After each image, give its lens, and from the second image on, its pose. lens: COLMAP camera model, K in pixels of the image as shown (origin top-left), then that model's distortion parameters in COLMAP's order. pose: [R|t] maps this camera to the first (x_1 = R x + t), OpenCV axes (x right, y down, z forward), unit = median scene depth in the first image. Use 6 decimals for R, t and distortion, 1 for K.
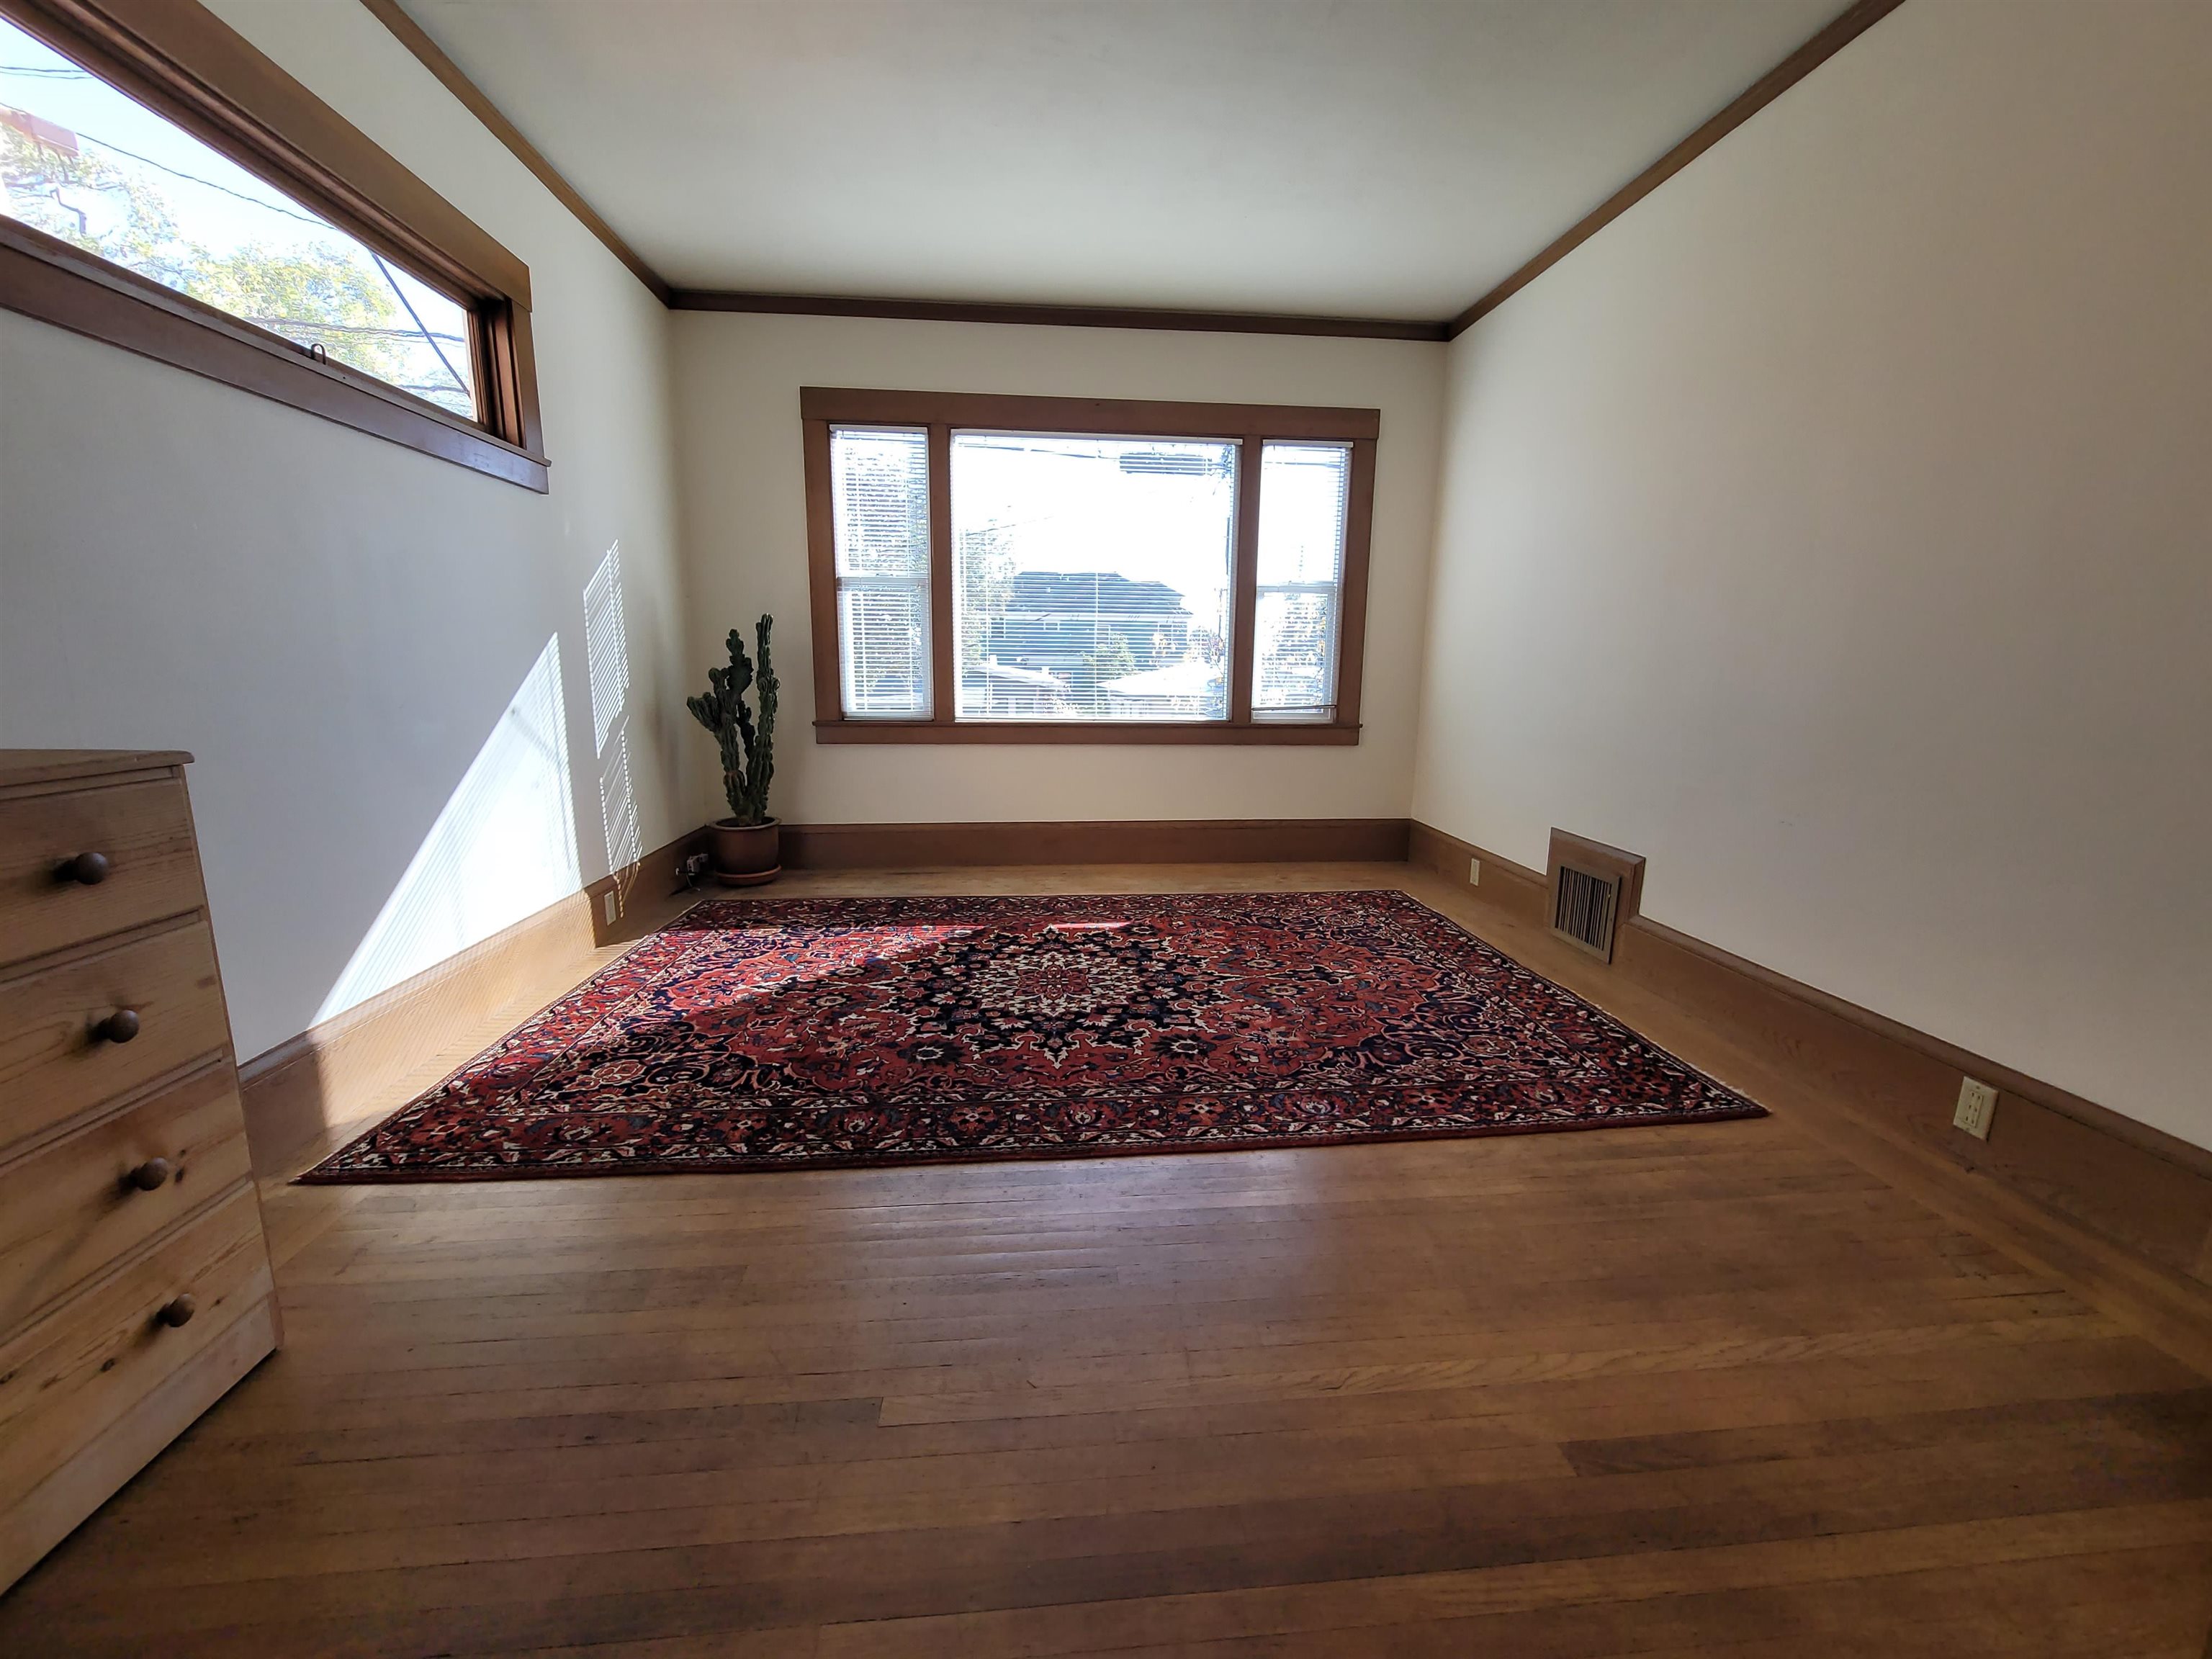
lens RADIAL K [[910.5, 0, 1109.0], [0, 910.5, 833.3], [0, 0, 1]] dist [-0.011374, 0.004223]
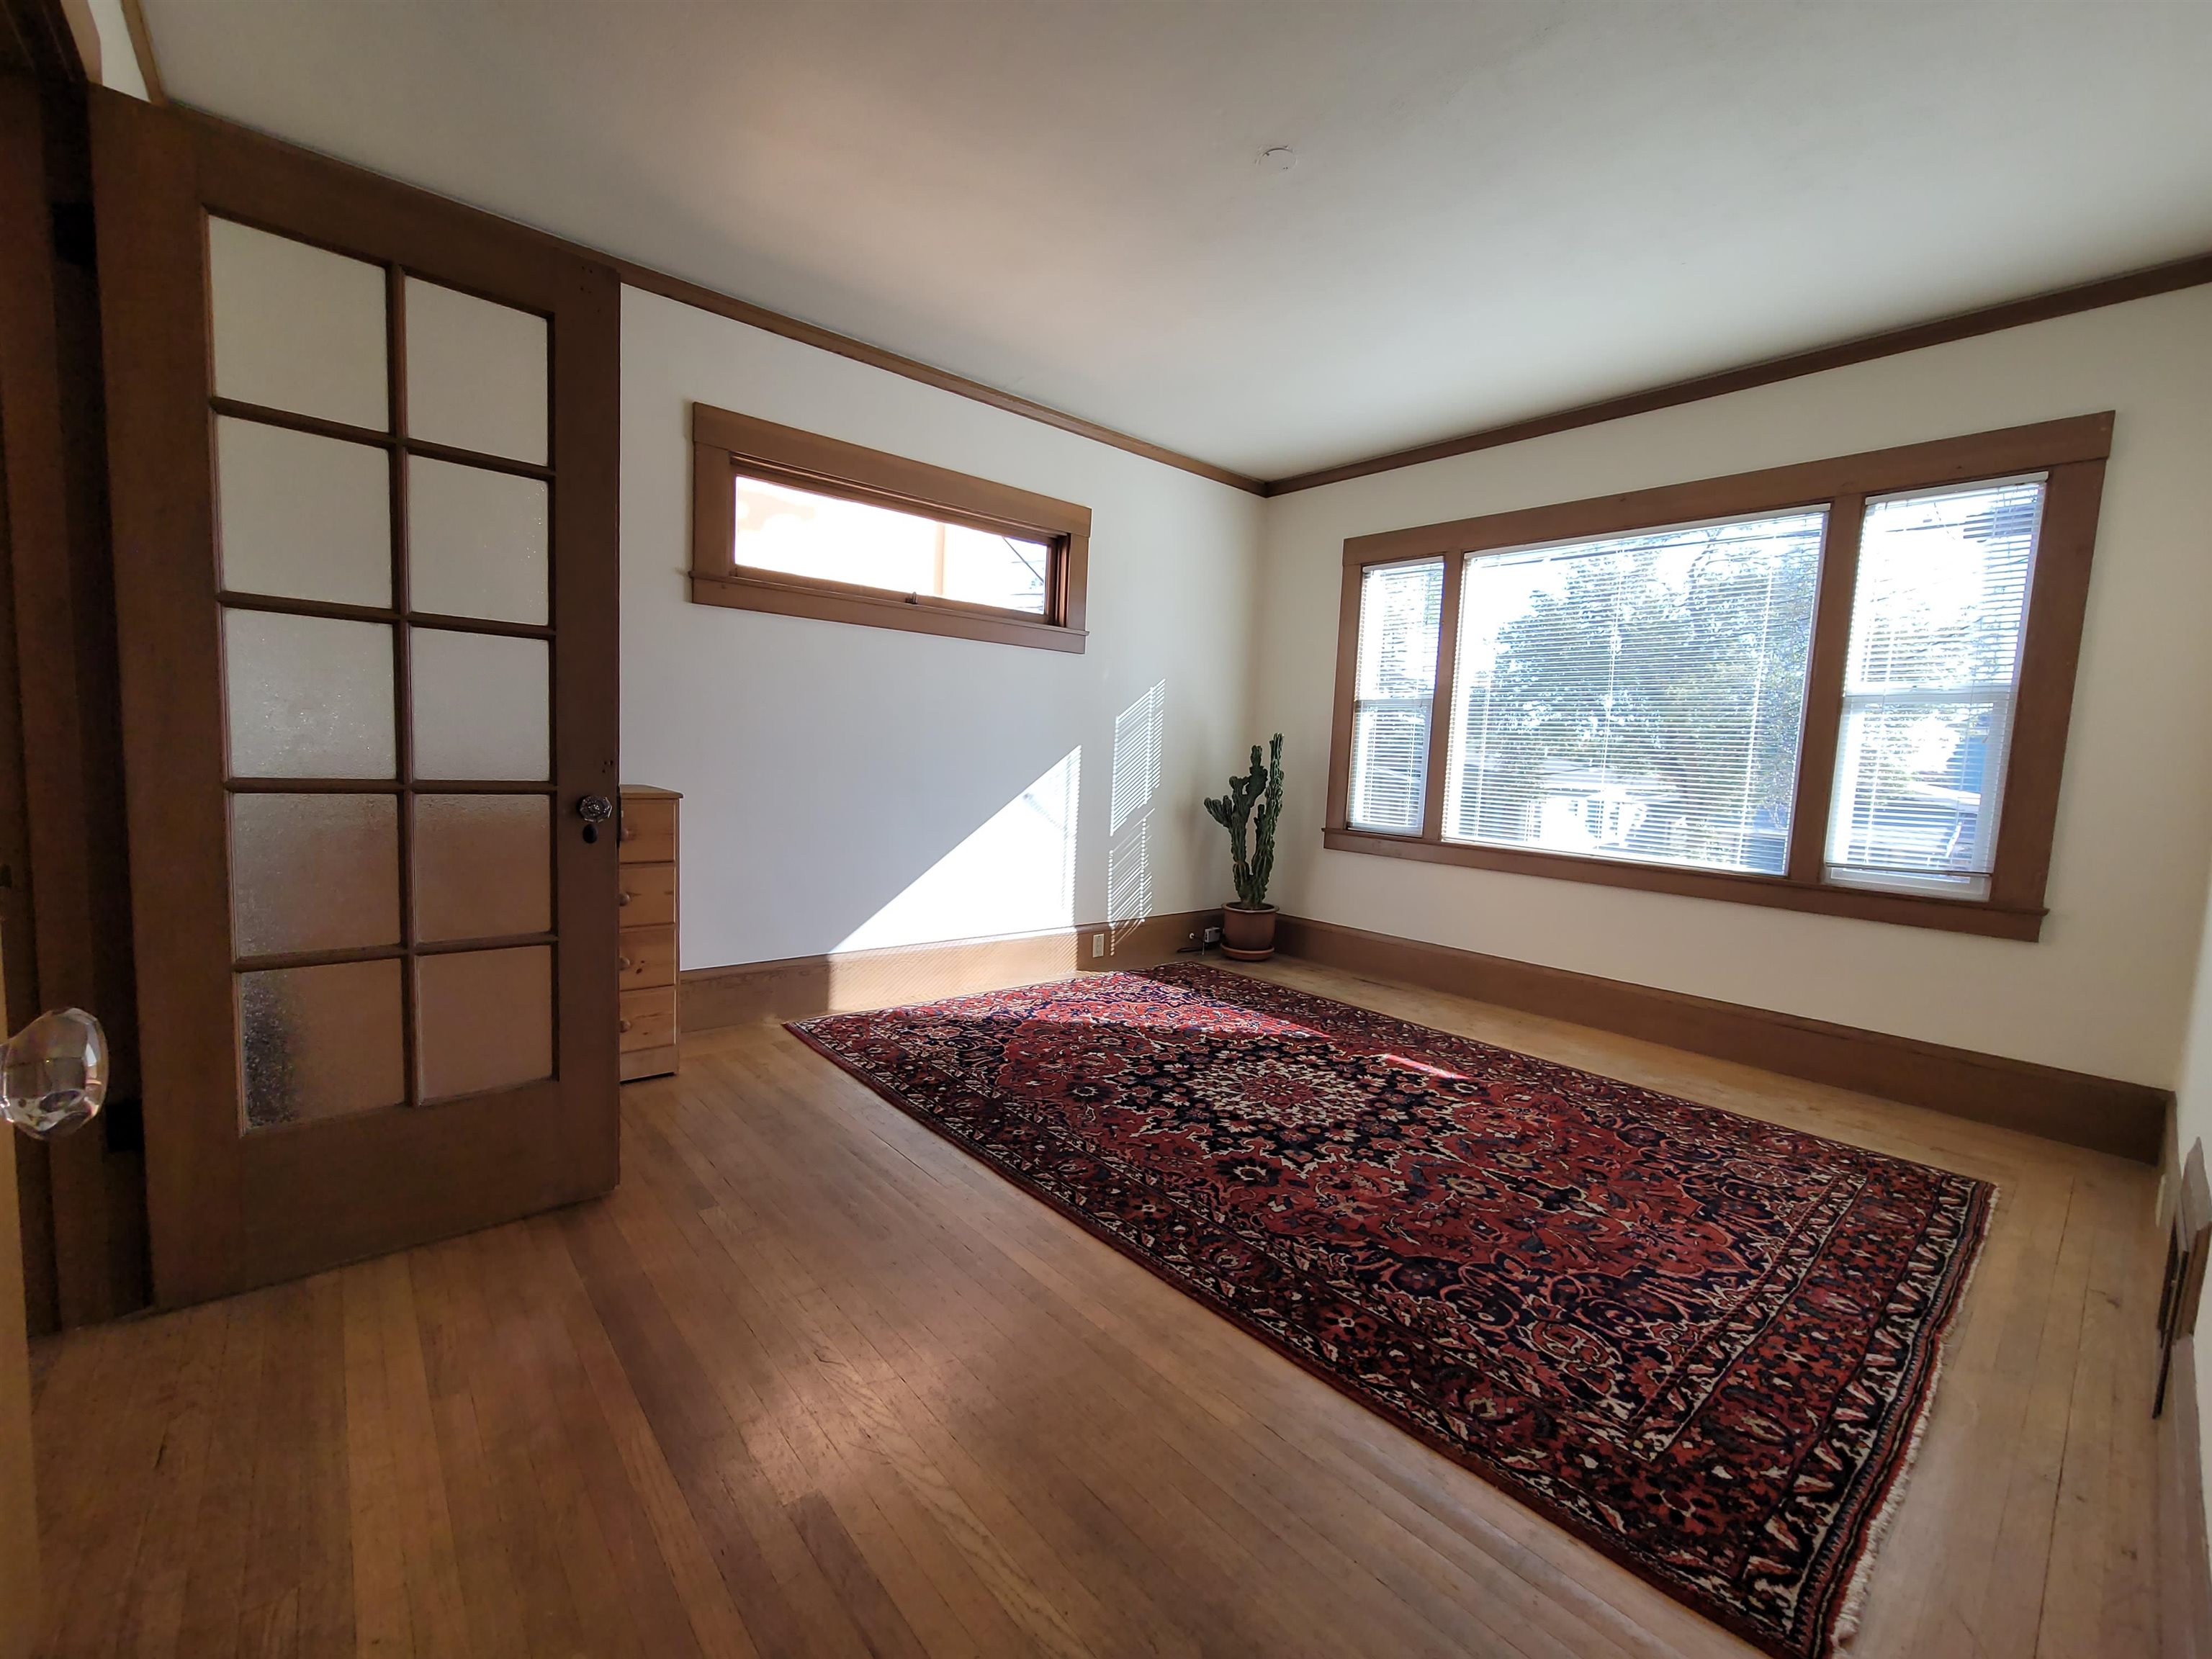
lens RADIAL K [[910.5, 0, 1109.0], [0, 910.5, 833.3], [0, 0, 1]] dist [-0.011374, 0.004223]
pose [[0.583747, 0.089120, -0.807030, 0.572702], [-0.188585, 0.981657, -0.028006, -0.049605], [0.789731, 0.168542, 0.589846, 0.192065]]
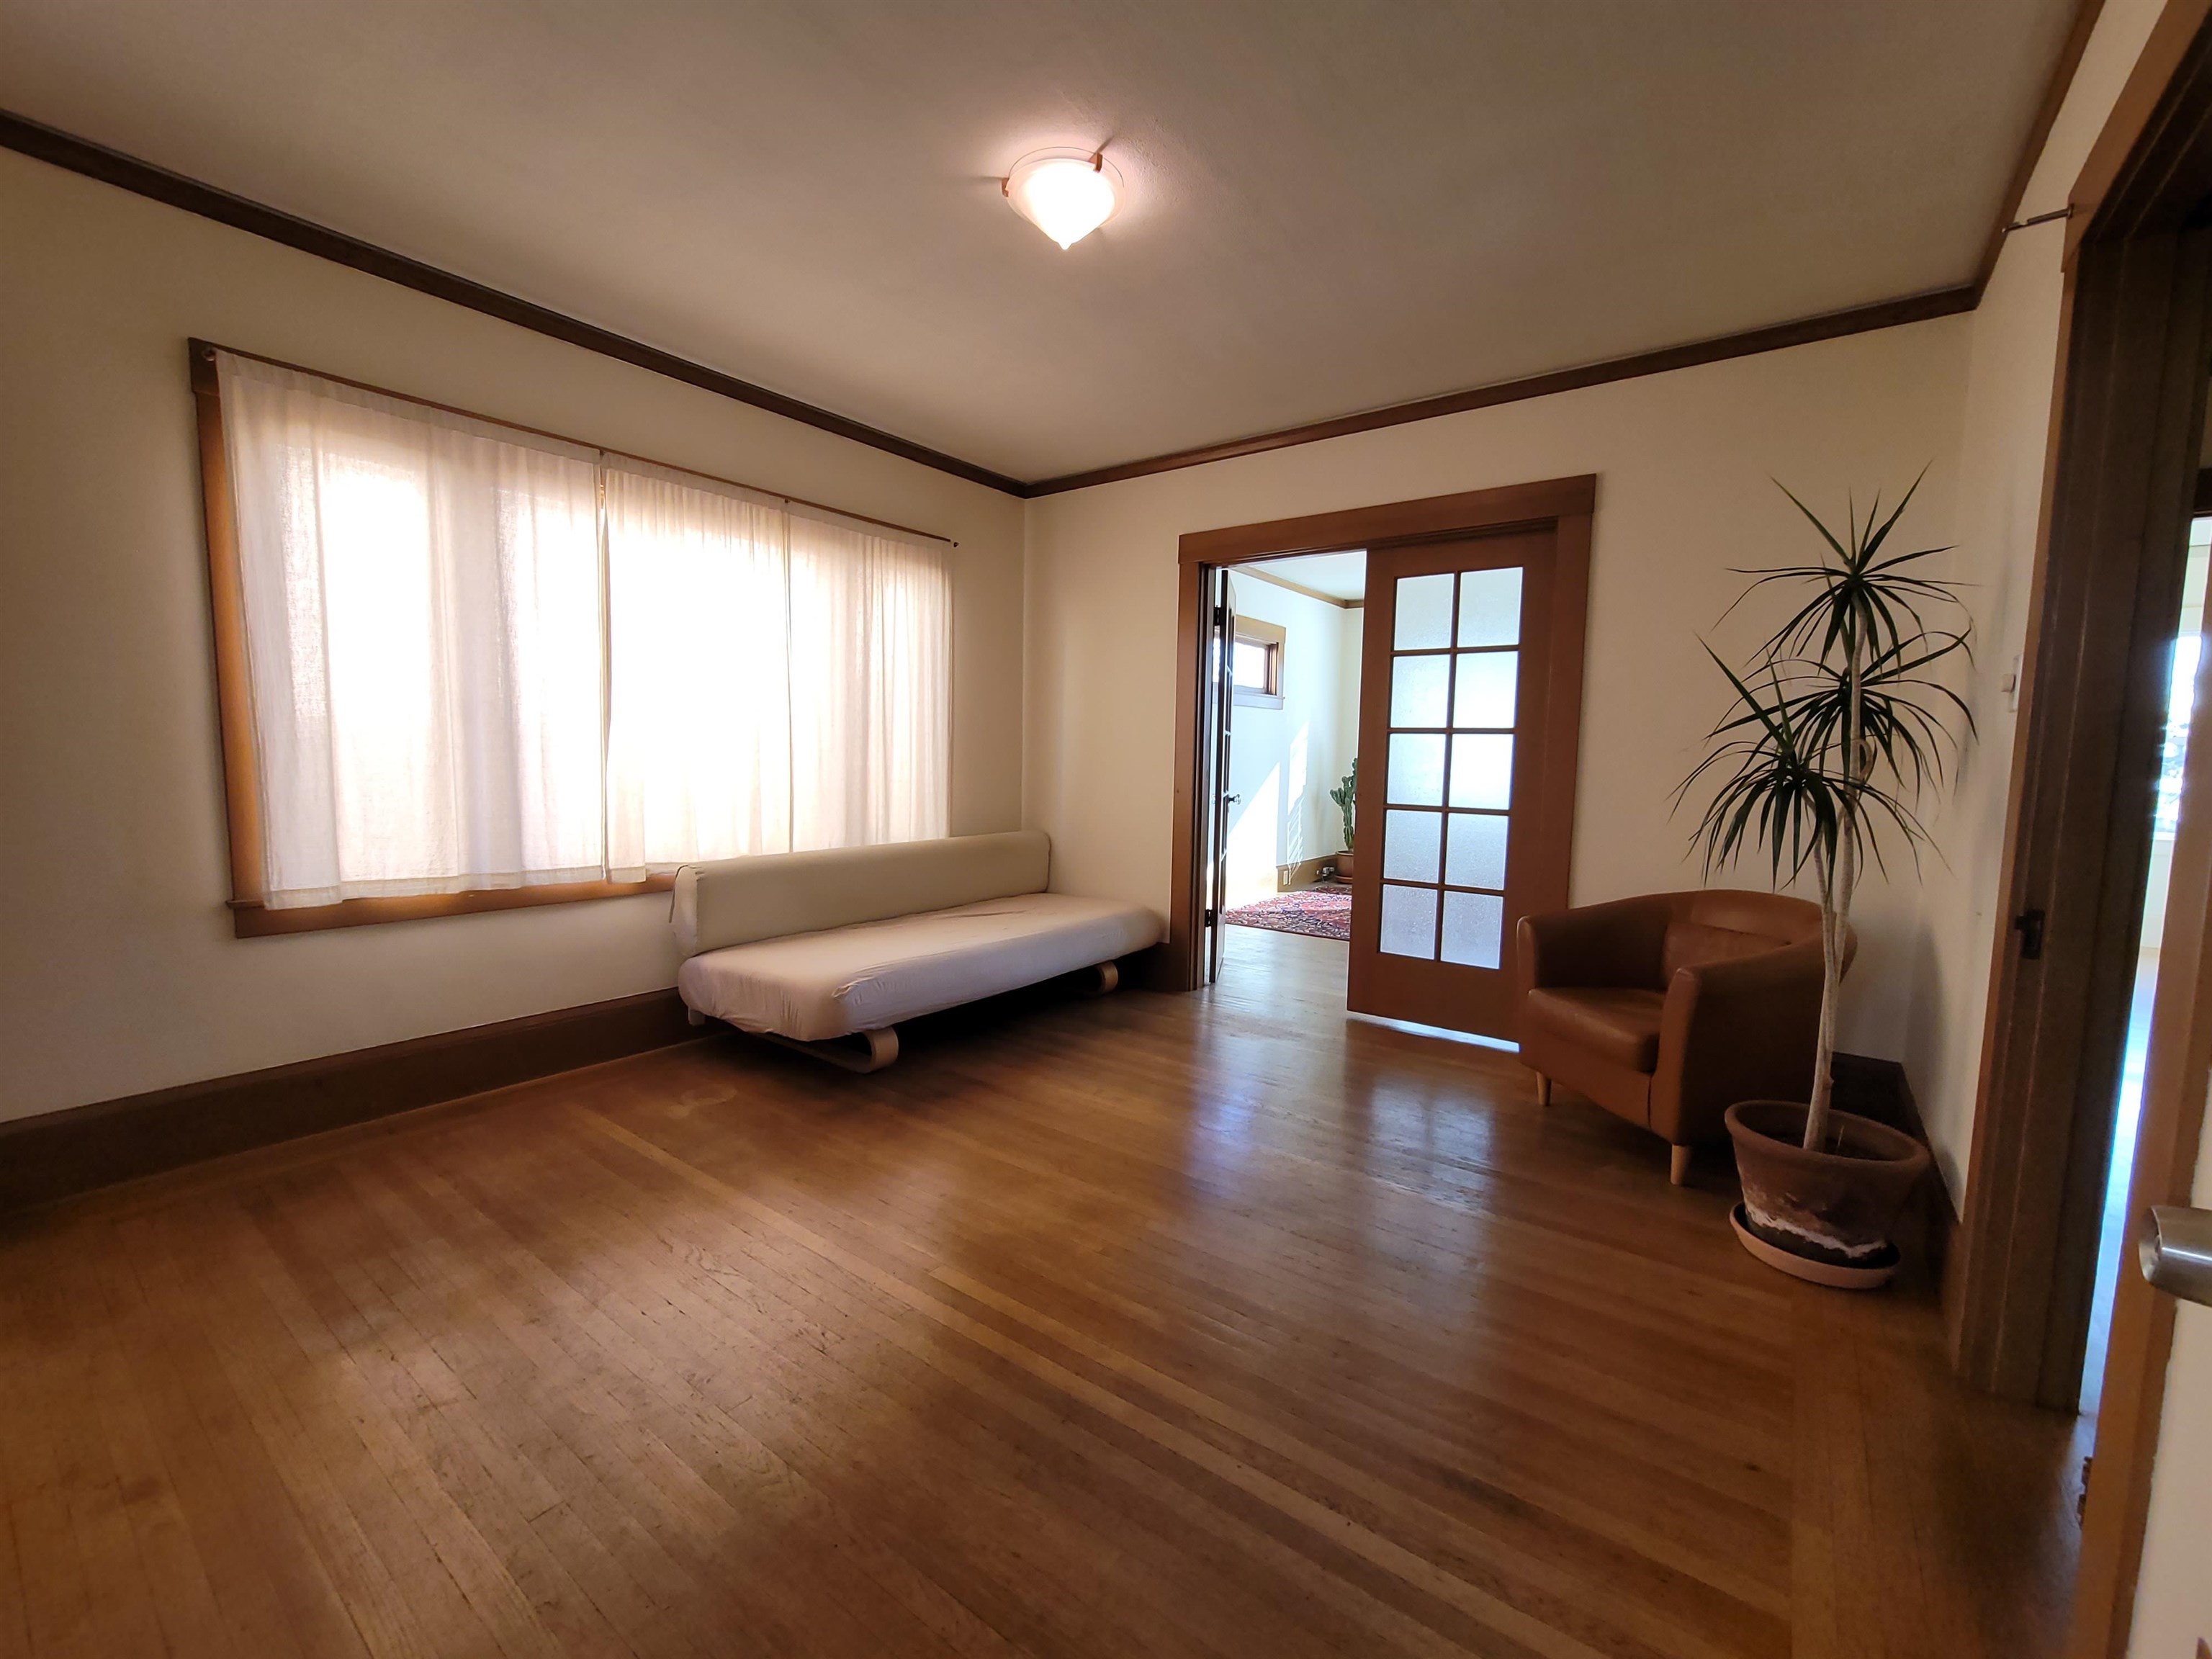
lens RADIAL K [[910.5, 0, 1109.0], [0, 910.5, 833.3], [0, 0, 1]] dist [-0.011374, 0.004223]
pose [[0.741068, 0.062234, -0.668540, 0.701684], [-0.133547, 0.989463, -0.055926, 0.168022], [0.658015, 0.130727, 0.741570, -1.096208]]
